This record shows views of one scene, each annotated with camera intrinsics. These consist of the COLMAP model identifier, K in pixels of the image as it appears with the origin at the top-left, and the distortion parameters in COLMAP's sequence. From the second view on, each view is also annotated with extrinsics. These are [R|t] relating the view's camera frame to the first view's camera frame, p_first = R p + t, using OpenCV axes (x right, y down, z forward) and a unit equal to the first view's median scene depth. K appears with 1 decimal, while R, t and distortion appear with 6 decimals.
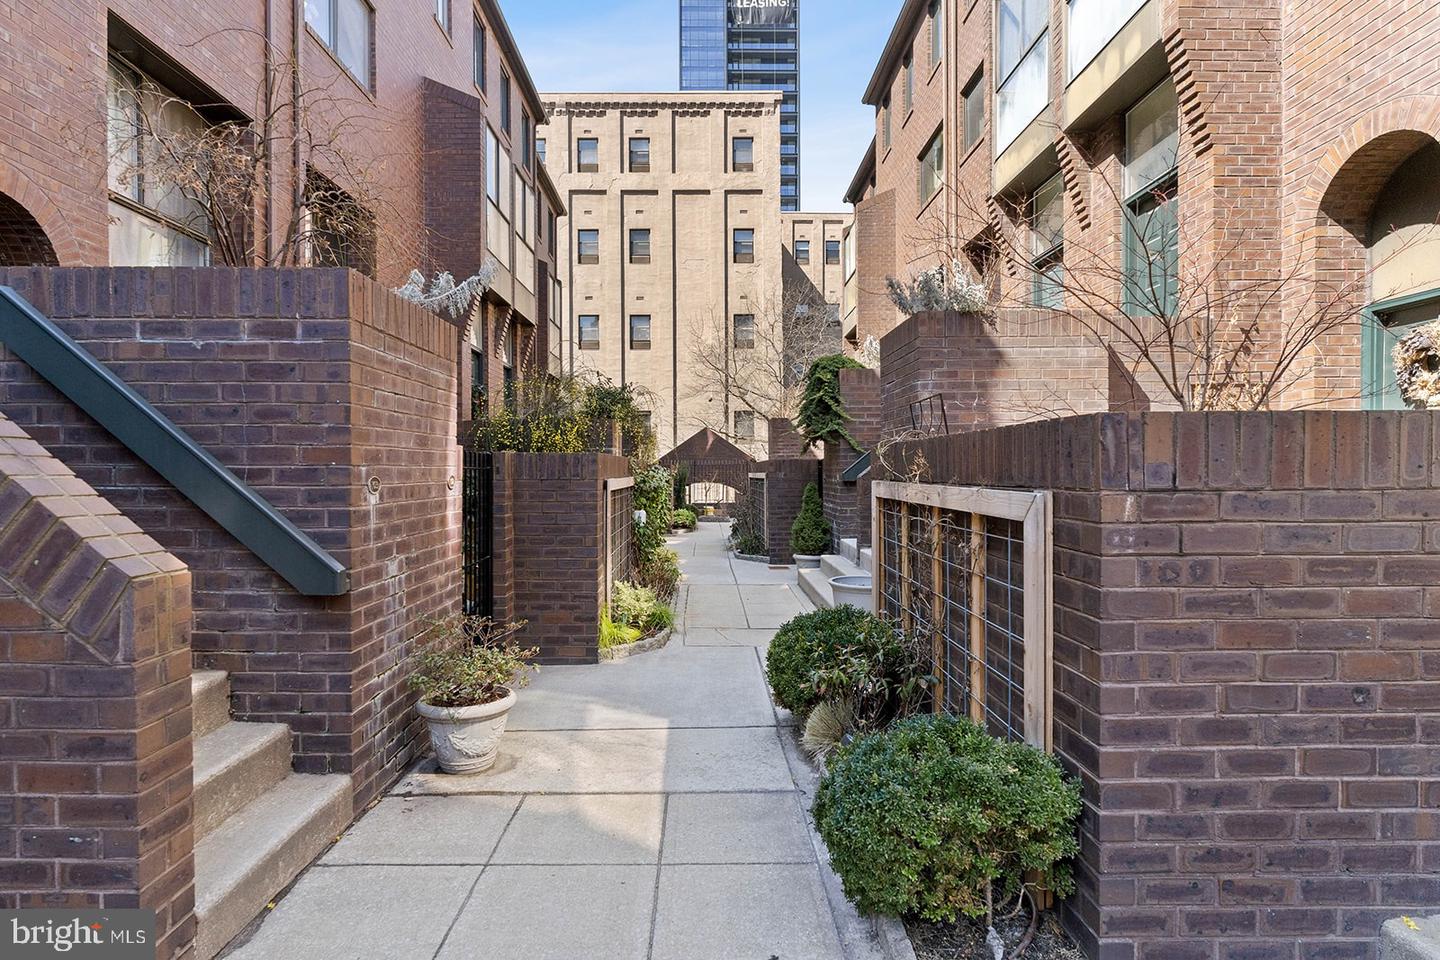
lens RADIAL K [[759.2, 0, 717.1], [0, 759.2, 485.9], [0, 0, 1]] dist [-0.008829, 0.002068]
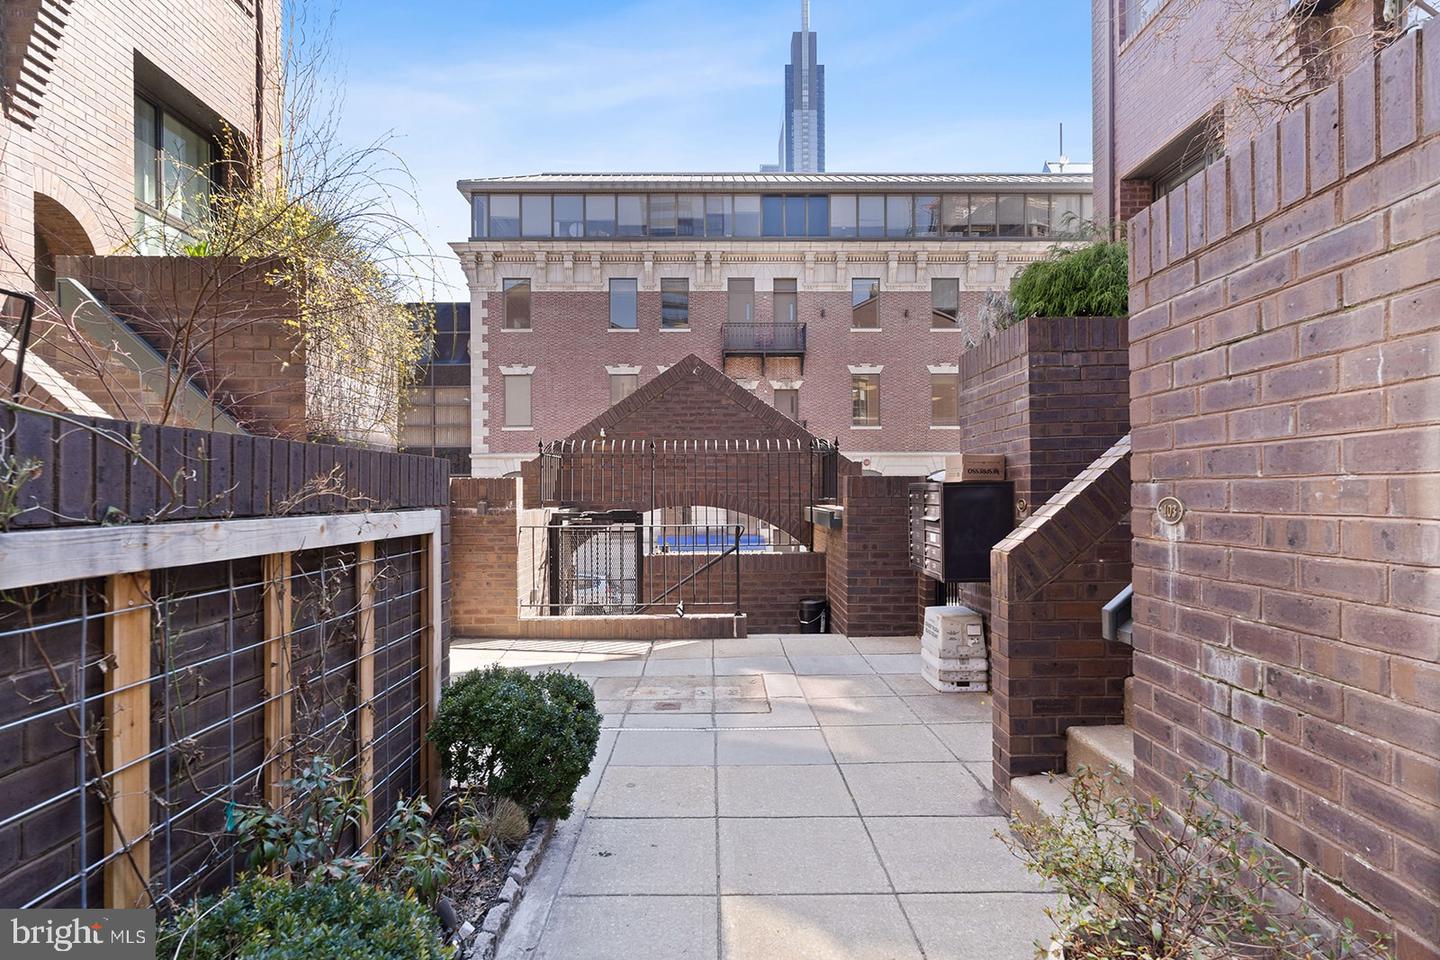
lens RADIAL K [[759.2, 0, 751.1], [0, 759.2, 473.2], [0, 0, 1]] dist [-0.008829, 0.002068]
pose [[-0.999994, 0.003176, -0.001462, -0.094130], [0.003193, 0.999931, -0.011300, -0.027381], [0.001426, -0.011305, -0.999935, 1.658848]]
